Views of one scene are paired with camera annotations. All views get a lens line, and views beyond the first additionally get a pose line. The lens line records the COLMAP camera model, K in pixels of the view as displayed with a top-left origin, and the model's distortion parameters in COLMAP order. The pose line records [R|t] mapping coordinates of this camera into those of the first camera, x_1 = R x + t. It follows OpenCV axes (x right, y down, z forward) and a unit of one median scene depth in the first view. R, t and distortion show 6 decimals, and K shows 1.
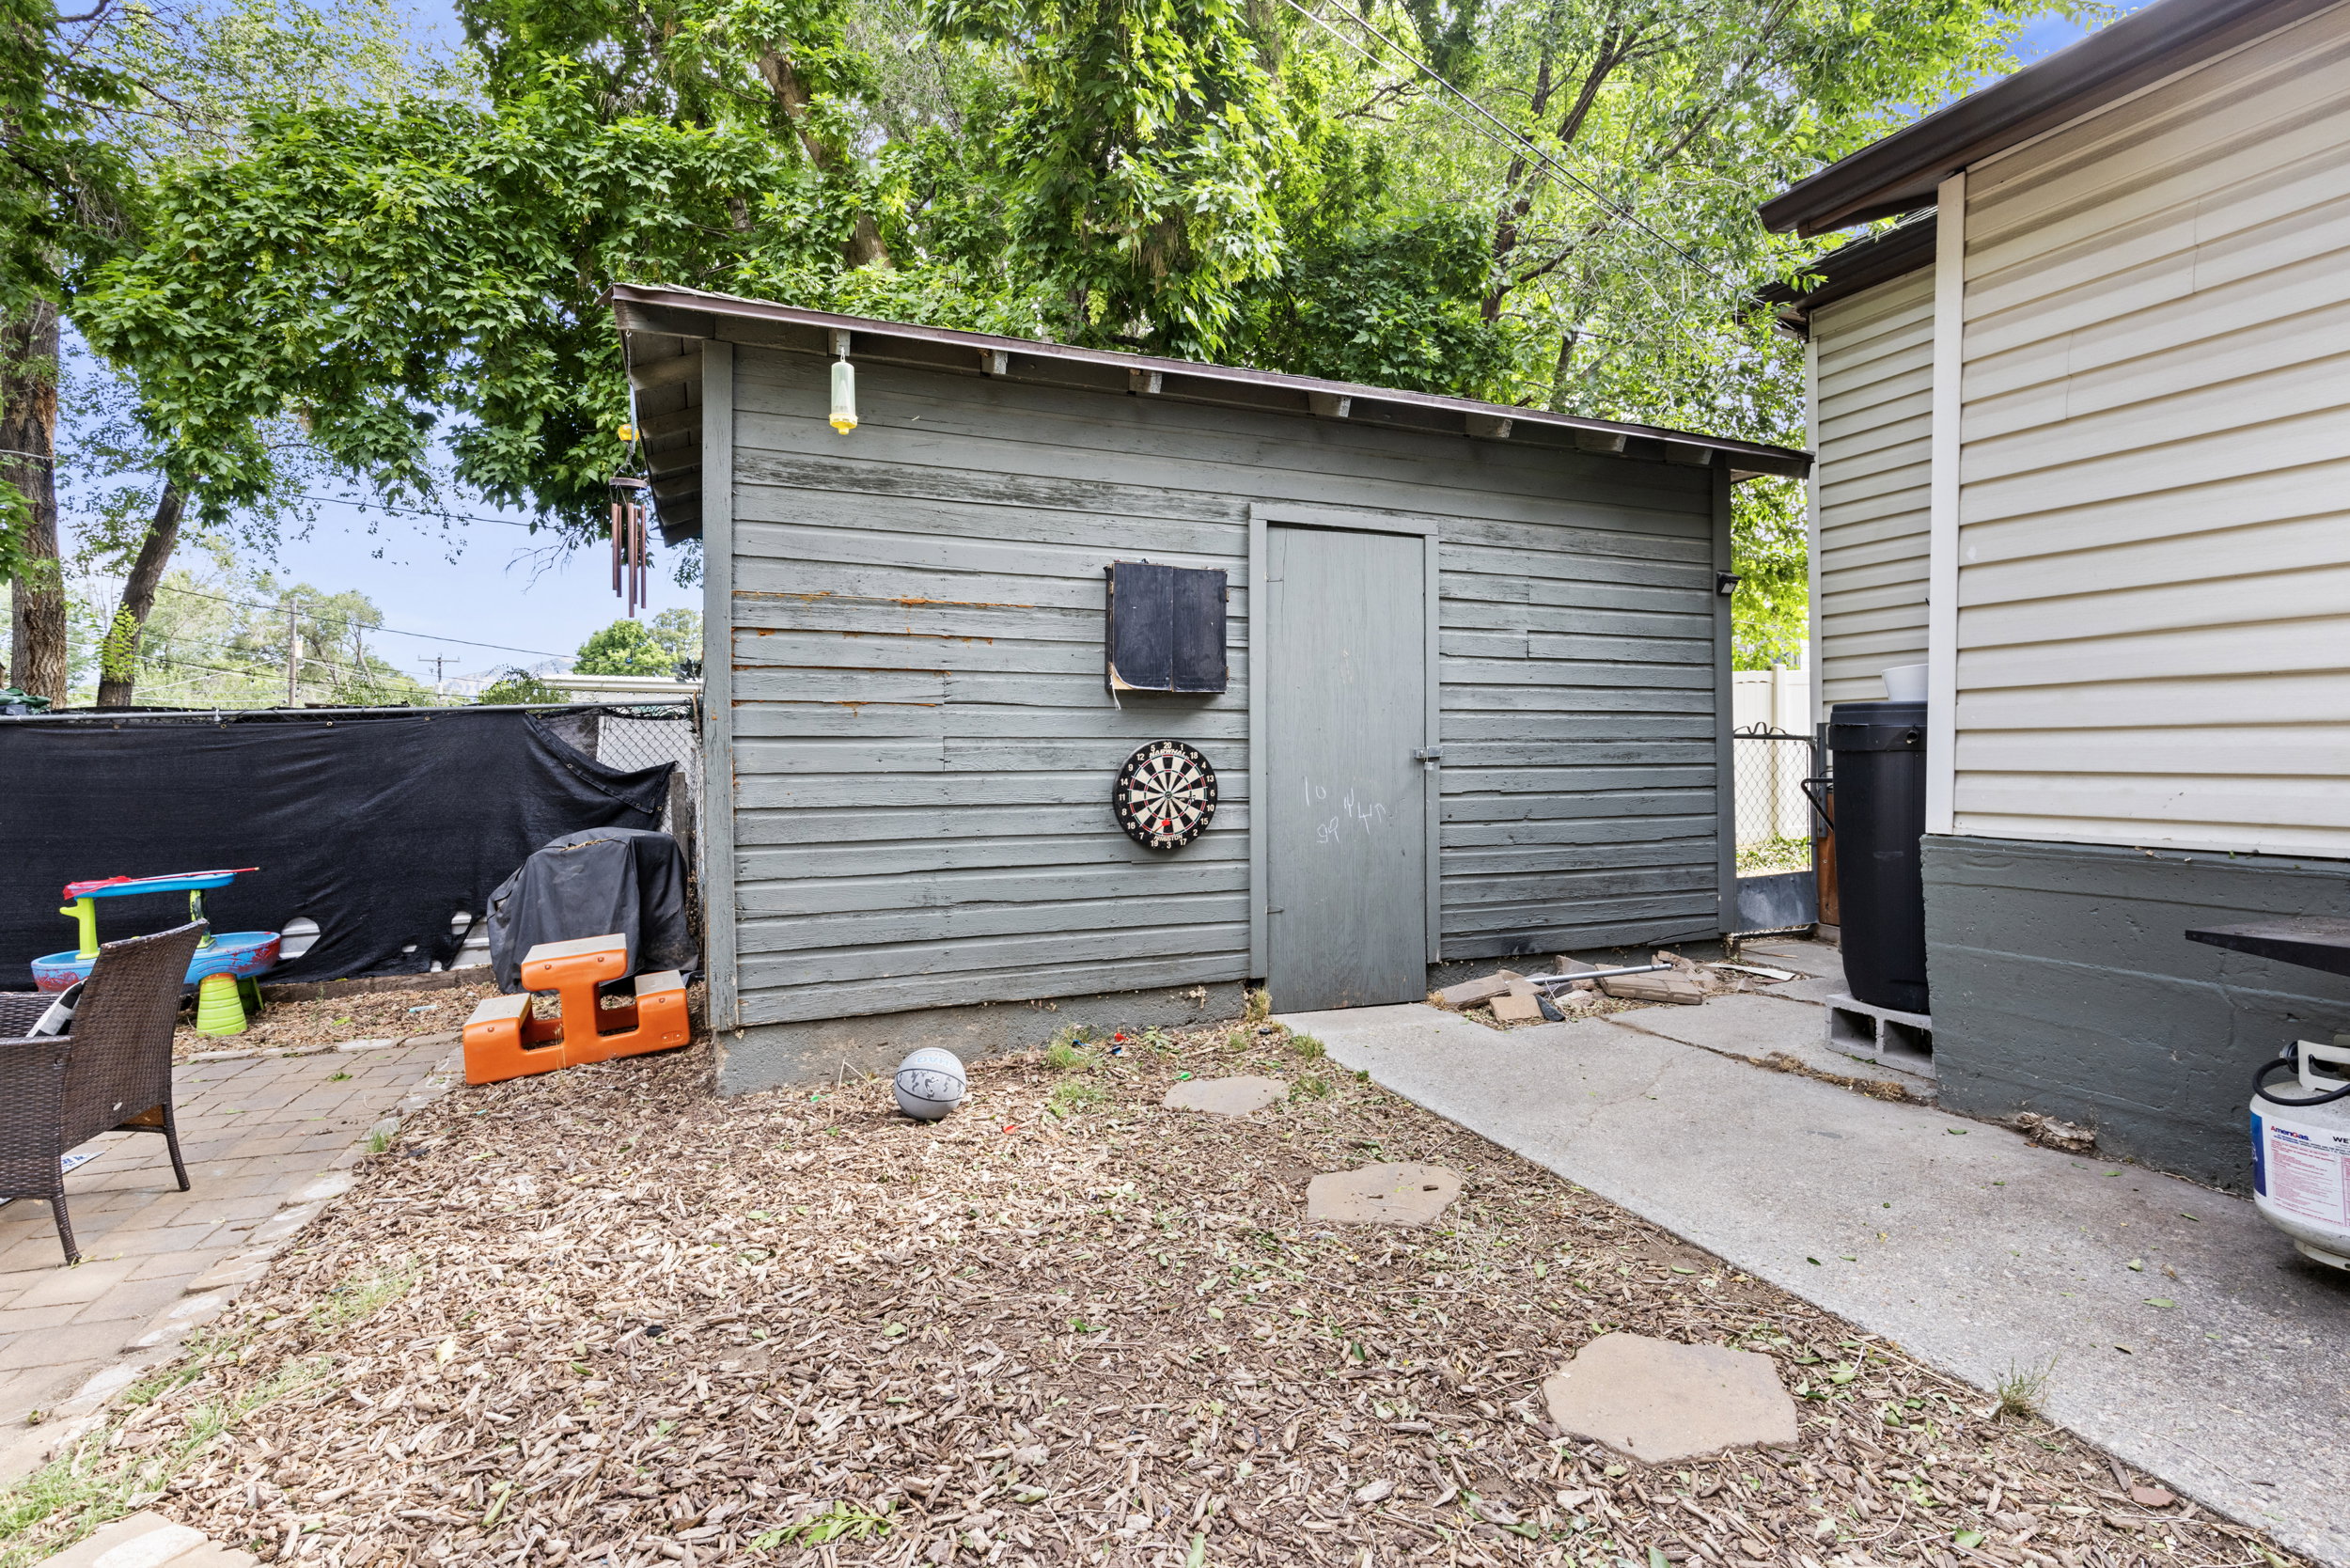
lens RADIAL K [[1078.1, 0, 1166.8], [0, 1078.1, 769.5], [0, 0, 1]] dist [0.002214, -0.000009]
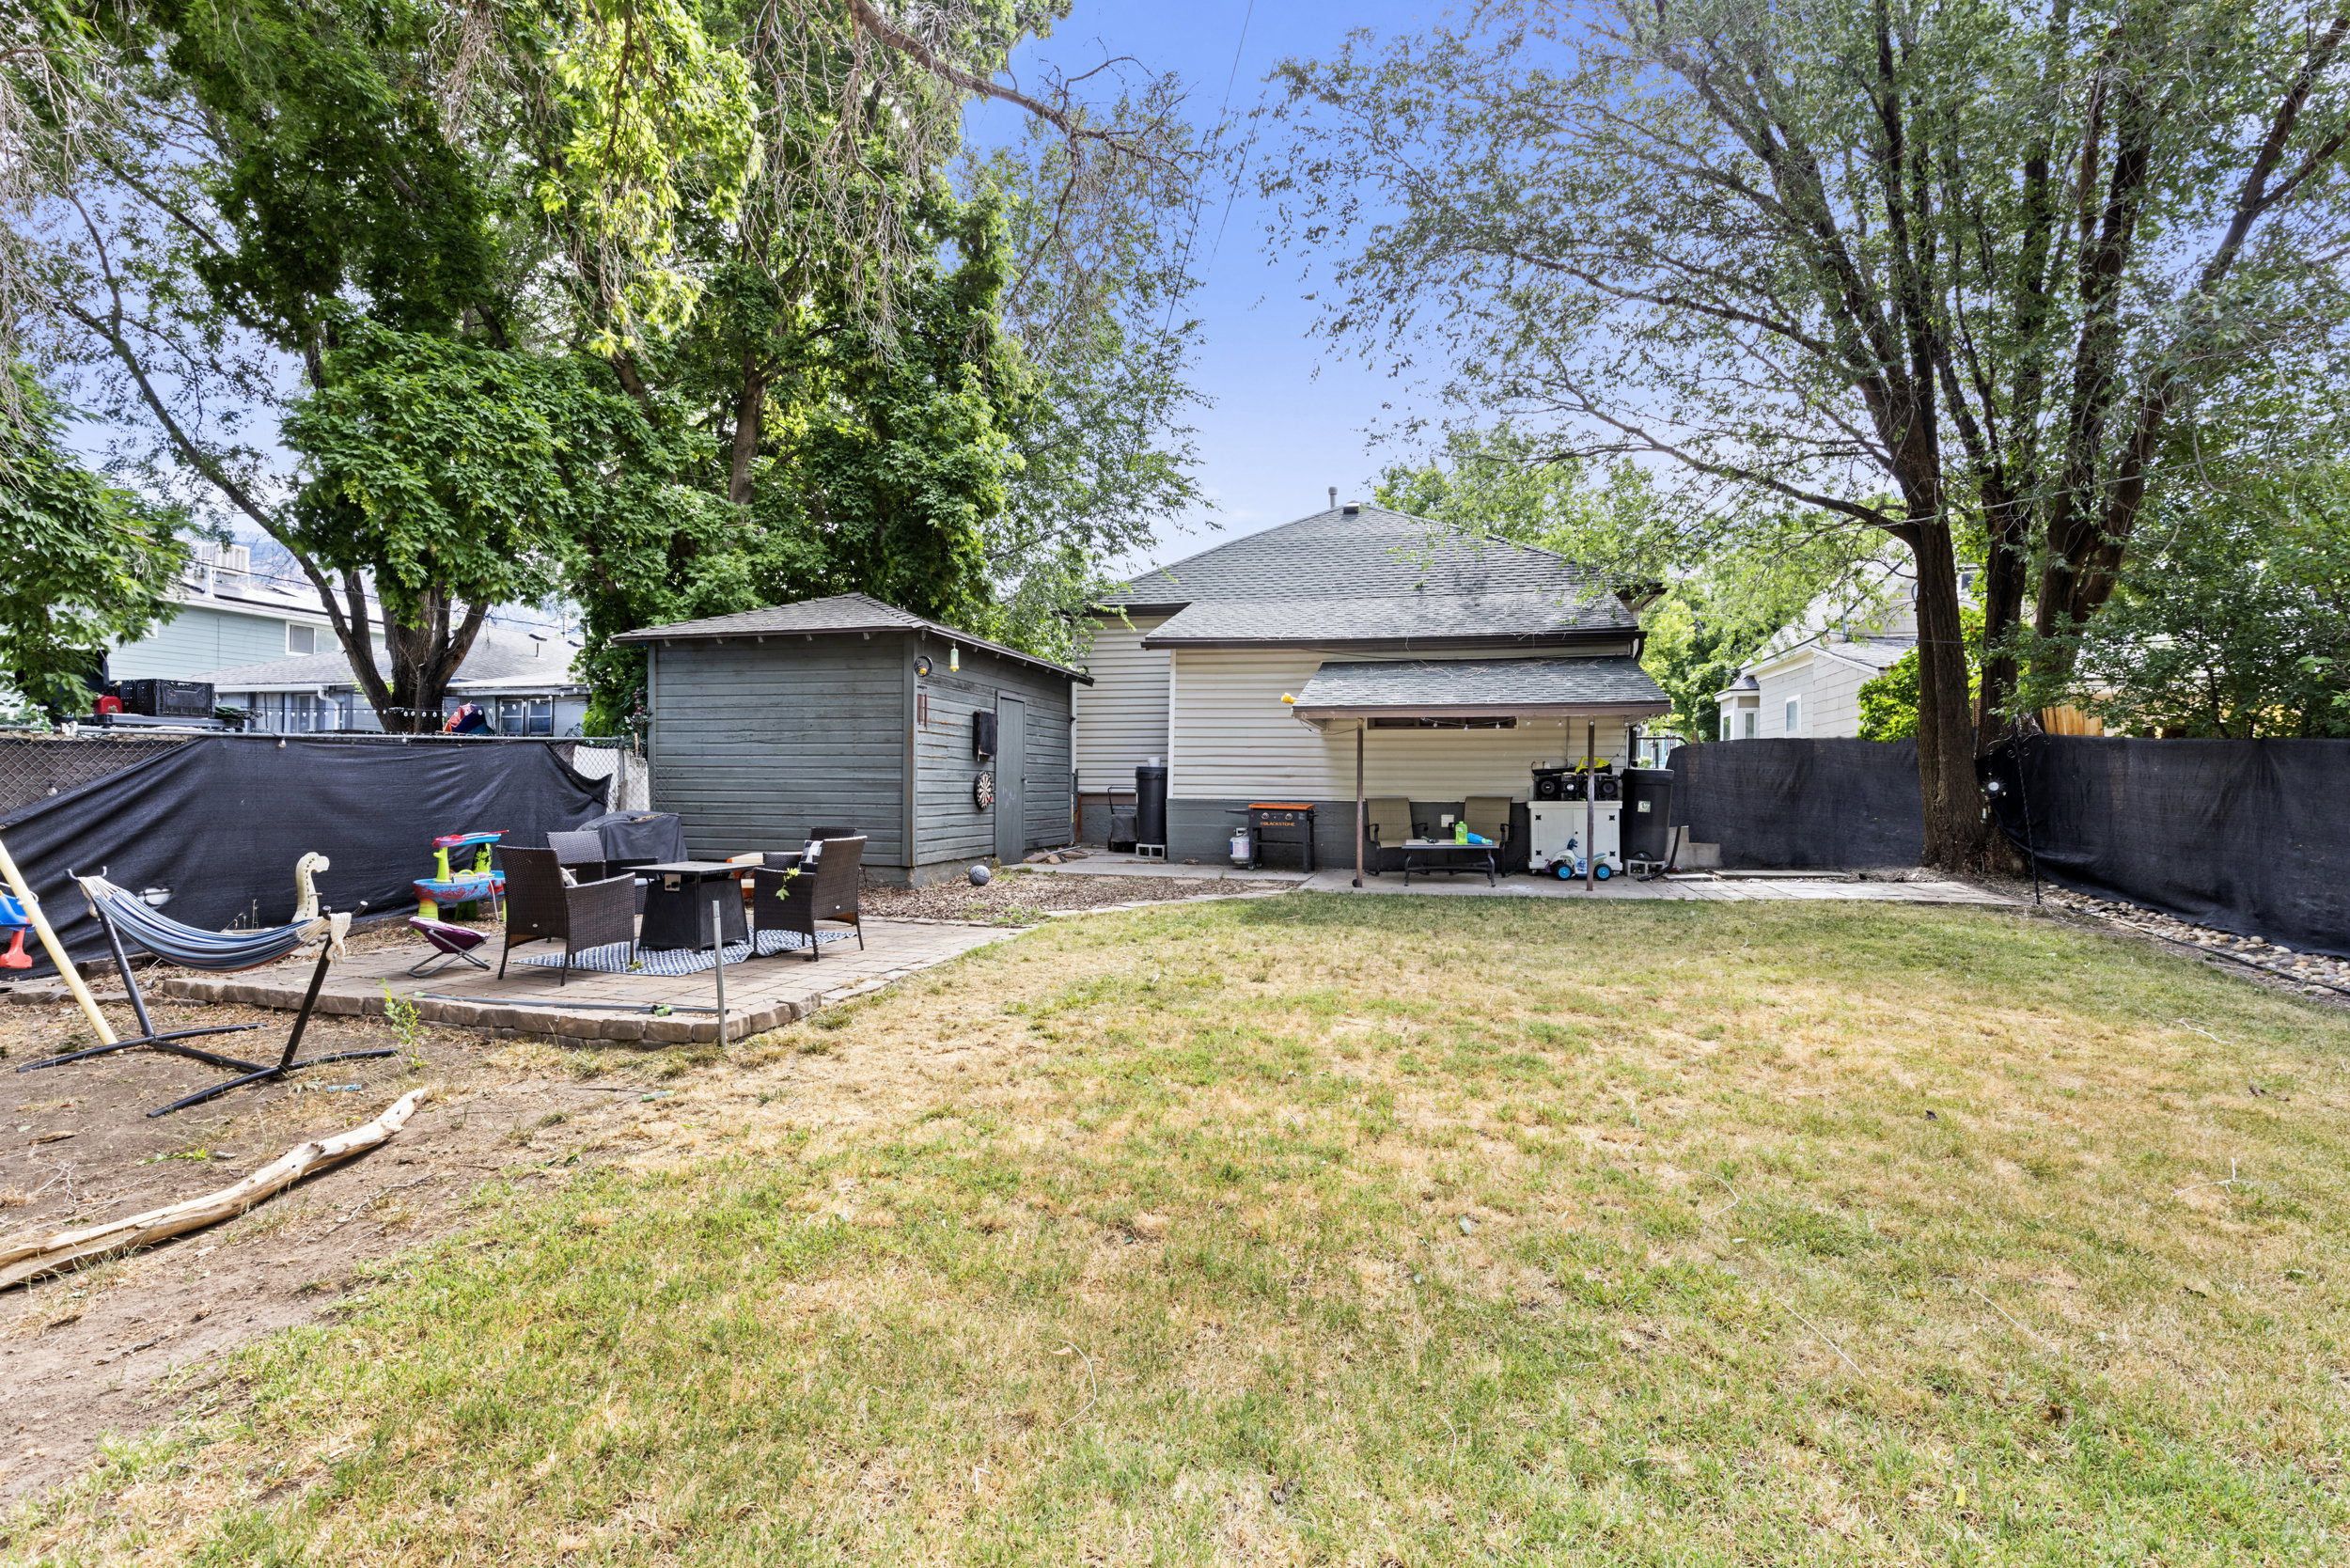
lens RADIAL K [[1069.7, 0, 1181.8], [0, 1069.7, 789.3], [0, 0, 1]] dist [0.006002, -0.000148]
pose [[0.582265, 0.009322, 0.812946, -2.049750], [-0.005388, 0.999957, -0.007608, 0.041370], [-0.812981, 0.000050, 0.582290, -1.135451]]
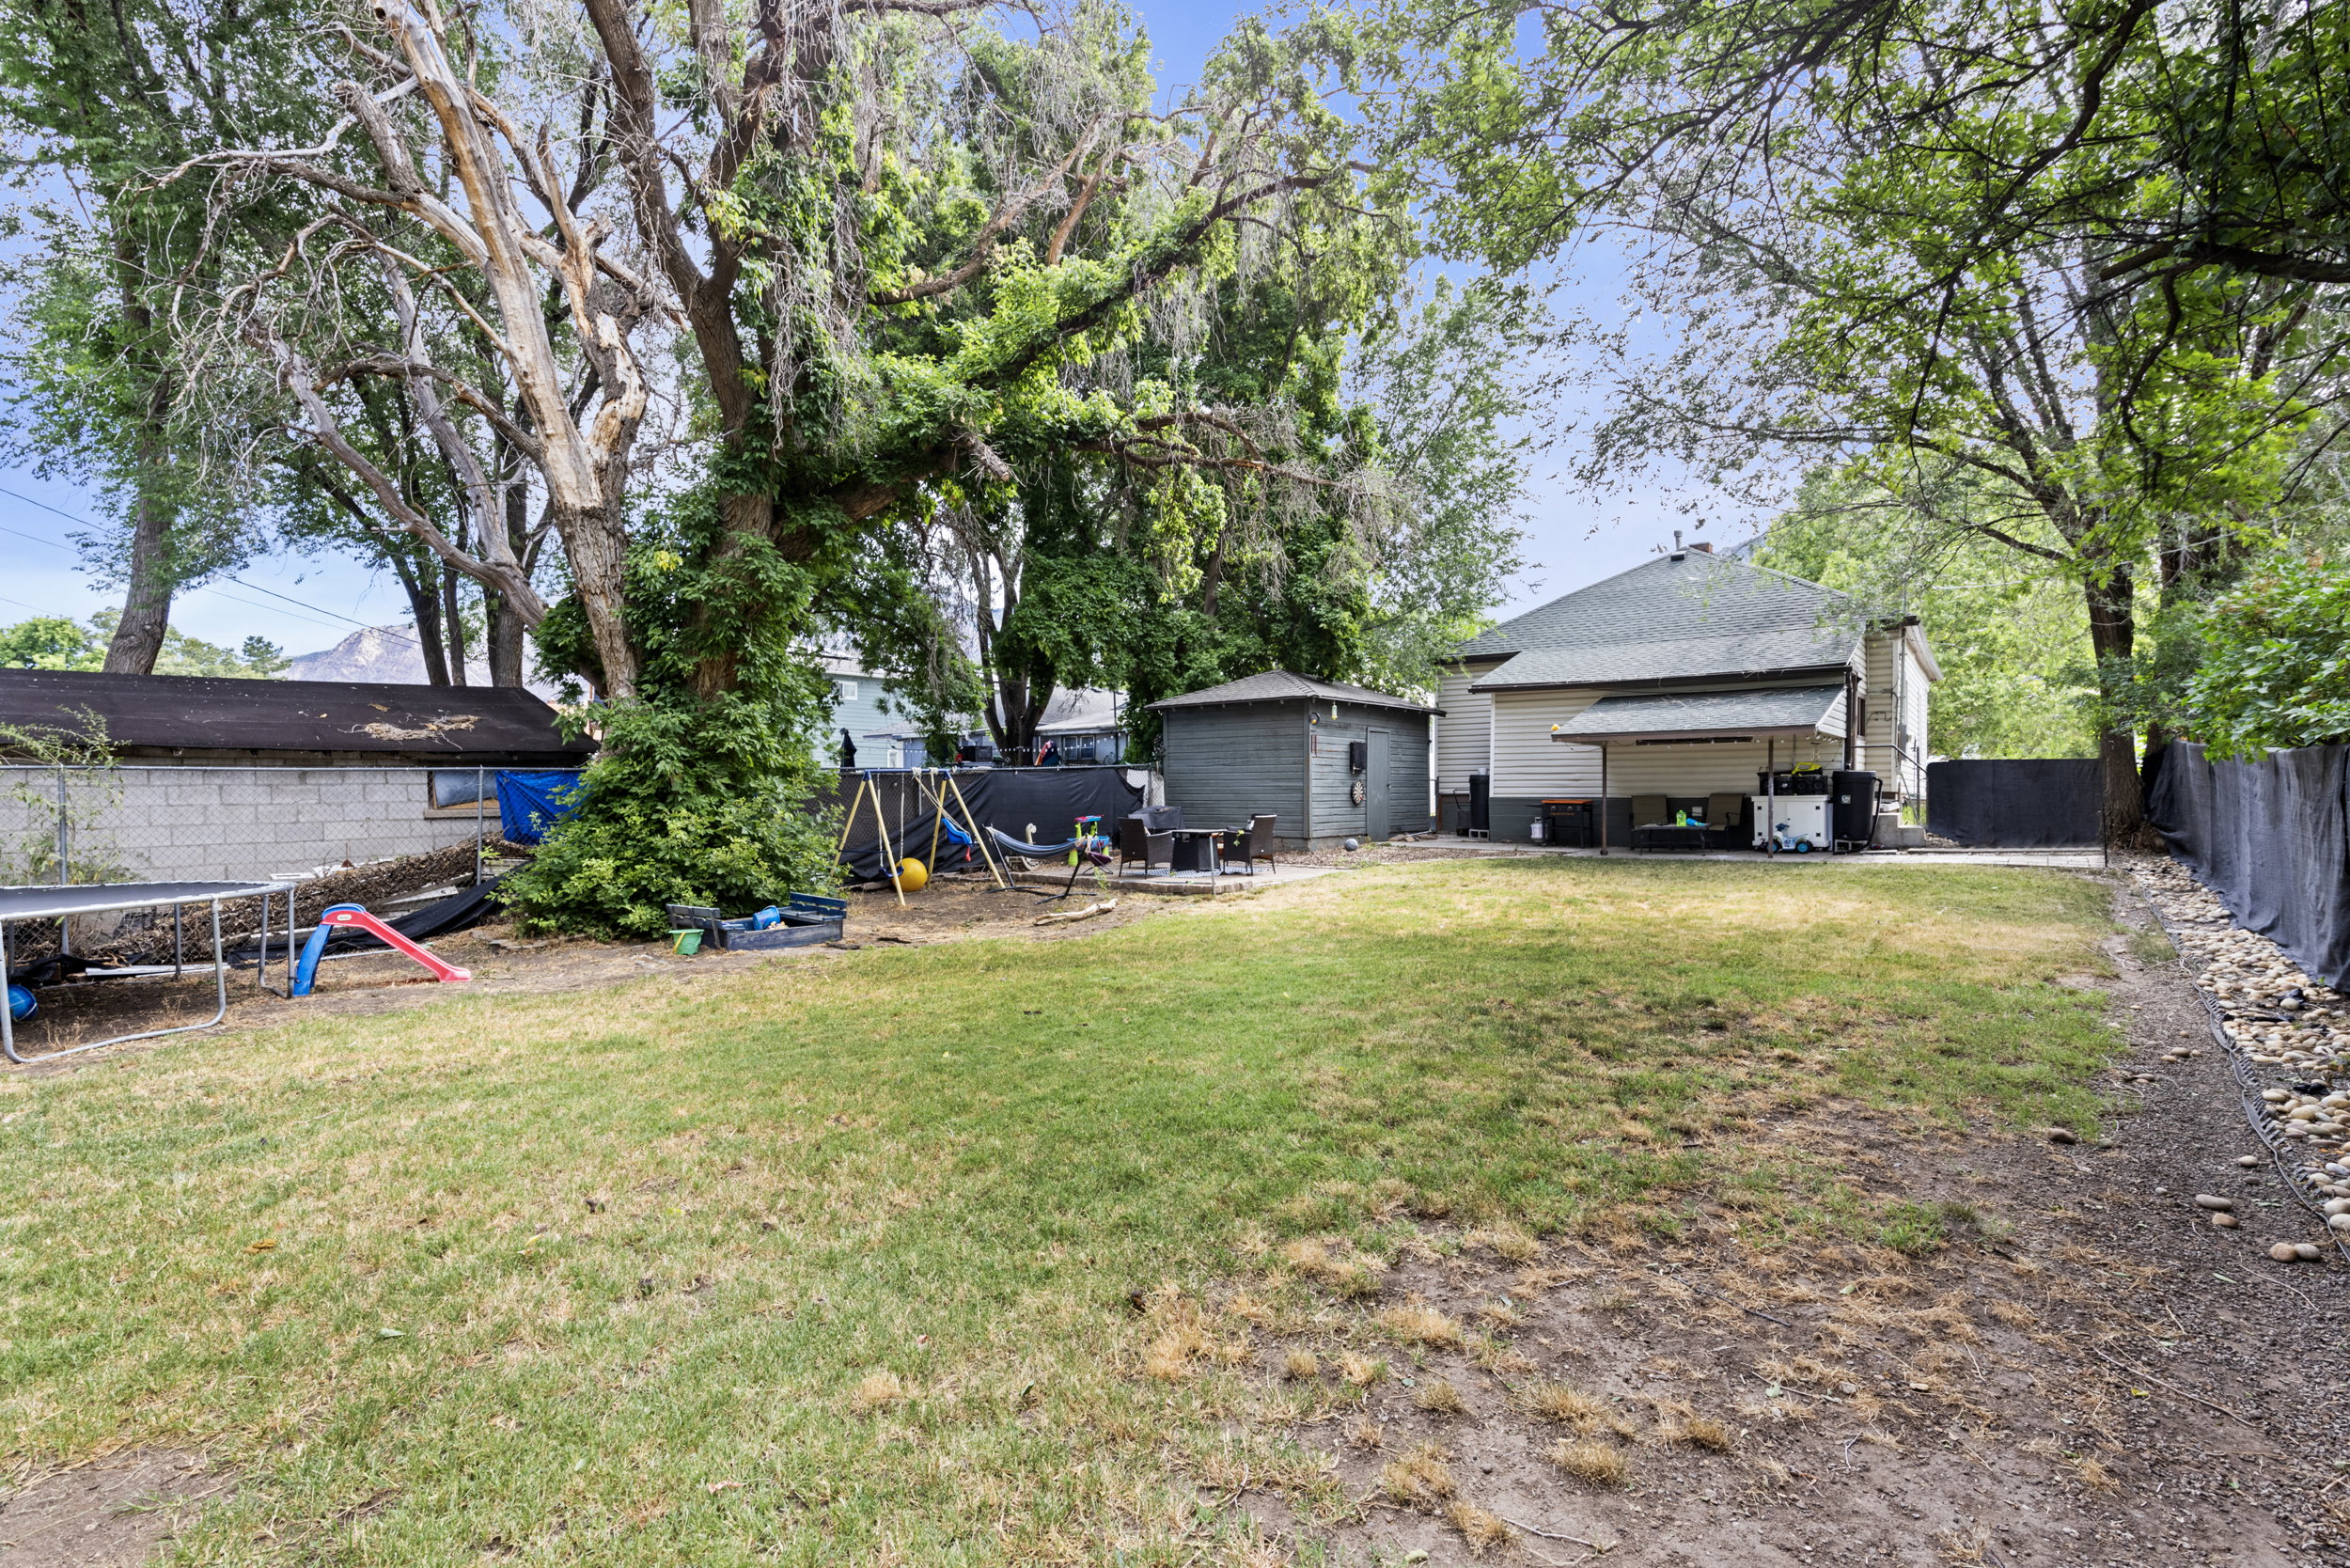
lens RADIAL K [[1082.1, 0, 1176.8], [0, 1082.1, 834.4], [0, 0, 1]] dist [0.001576, -0.000046]
pose [[0.859909, -0.016789, 0.510171, -2.988759], [0.001366, 0.999531, 0.030591, 0.061572], [-0.510445, -0.025608, 0.859529, -2.542397]]
